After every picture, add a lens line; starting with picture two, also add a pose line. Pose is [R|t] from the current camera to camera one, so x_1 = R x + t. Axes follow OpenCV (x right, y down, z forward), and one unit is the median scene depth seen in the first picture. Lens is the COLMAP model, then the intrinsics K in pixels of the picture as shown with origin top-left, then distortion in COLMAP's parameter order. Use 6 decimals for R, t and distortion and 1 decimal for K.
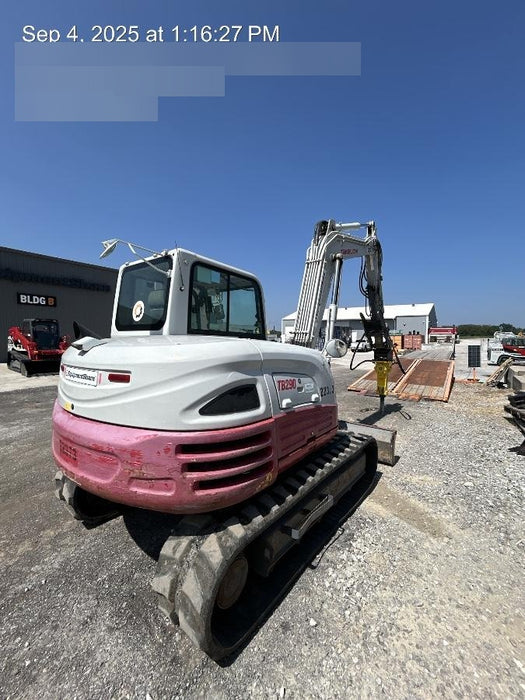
lens RADIAL K [[283.1, 0, 263.7], [0, 283.1, 351.8], [0, 0, 1]] dist [0.001306, 0.000120]
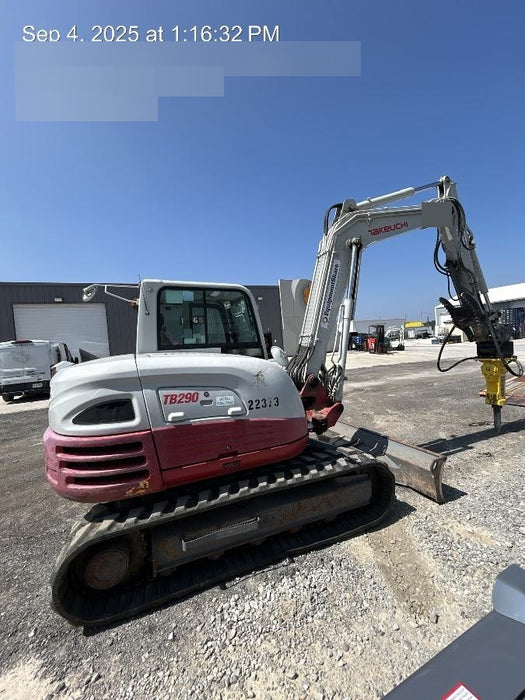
lens RADIAL K [[283.1, 0, 263.2], [0, 283.1, 351.2], [0, 0, 1]] dist [0.001306, 0.000120]
pose [[0.867470, -0.055950, -0.494332, 0.831683], [0.055835, 0.998327, -0.015013, -0.022698], [0.494345, -0.014578, 0.869143, 0.244037]]
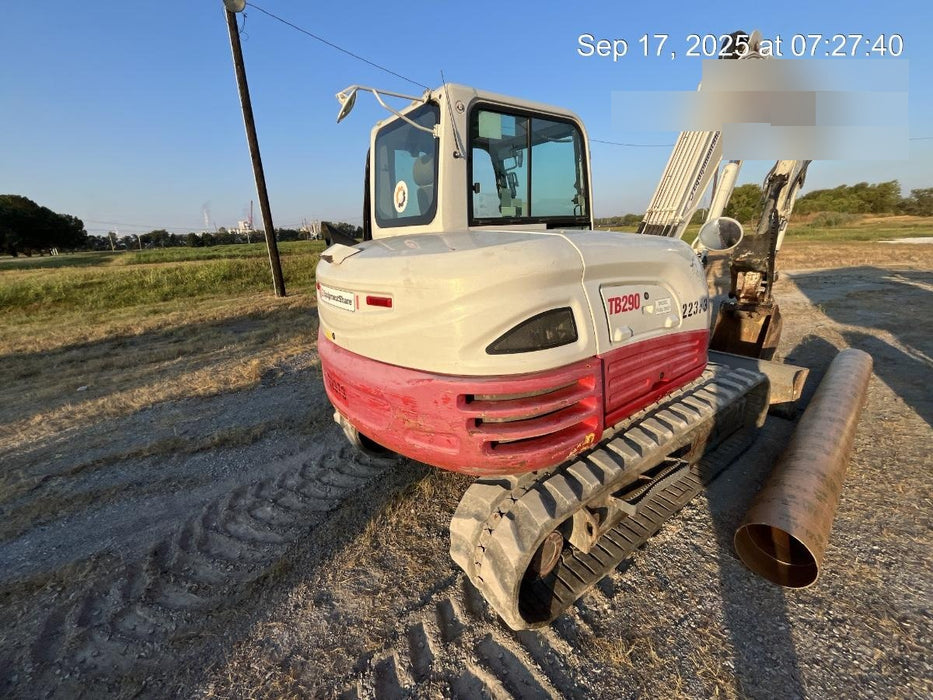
lens RADIAL K [[377.4, 0, 464.6], [0, 377.4, 350.8], [0, 0, 1]] dist [0.001306, 0.000120]
pose [[0.954091, 0.024341, -0.298527, -0.002487], [0.060861, 0.960144, 0.272799, -0.031112], [0.293269, -0.278444, 0.914583, 0.106550]]
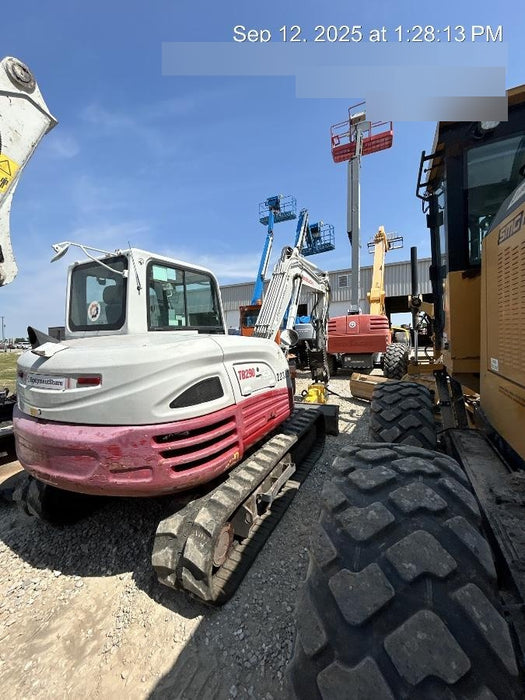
lens RADIAL K [[283.1, 0, 264.9], [0, 283.1, 350.5], [0, 0, 1]] dist [0.001306, 0.000120]
pose [[0.986459, -0.065916, 0.150182, -0.009460], [0.058796, 0.996947, 0.051371, -0.028219], [-0.153110, -0.041845, 0.987323, -0.110625]]
